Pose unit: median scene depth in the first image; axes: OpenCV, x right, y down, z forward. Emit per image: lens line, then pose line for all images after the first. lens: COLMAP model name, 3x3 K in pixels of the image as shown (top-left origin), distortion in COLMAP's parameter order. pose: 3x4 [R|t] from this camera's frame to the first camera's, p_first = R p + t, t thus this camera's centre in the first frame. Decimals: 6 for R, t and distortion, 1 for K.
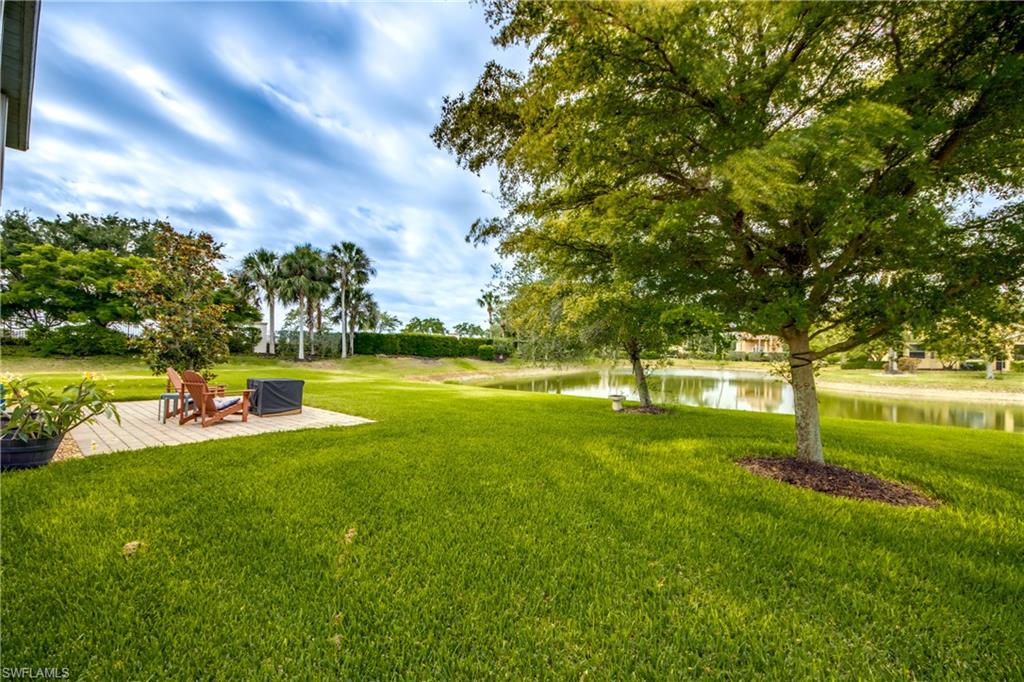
lens RADIAL K [[383.5, 0, 512.0], [0, 383.5, 341.0], [0, 0, 1]] dist [0.014485, -0.013823]
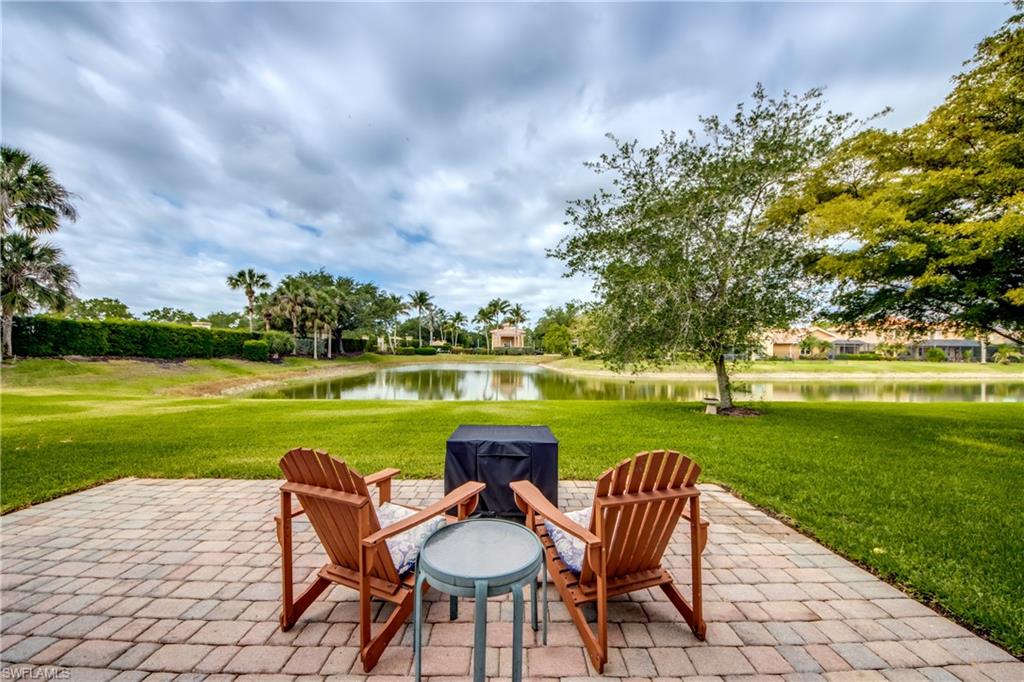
lens RADIAL K [[383.5, 0, 512.0], [0, 383.5, 341.0], [0, 0, 1]] dist [0.014485, -0.013823]
pose [[0.780666, 0.005664, 0.624922, -0.170958], [-0.013742, 0.999873, 0.008105, -0.001523], [-0.624797, -0.014915, 0.780645, 0.125420]]
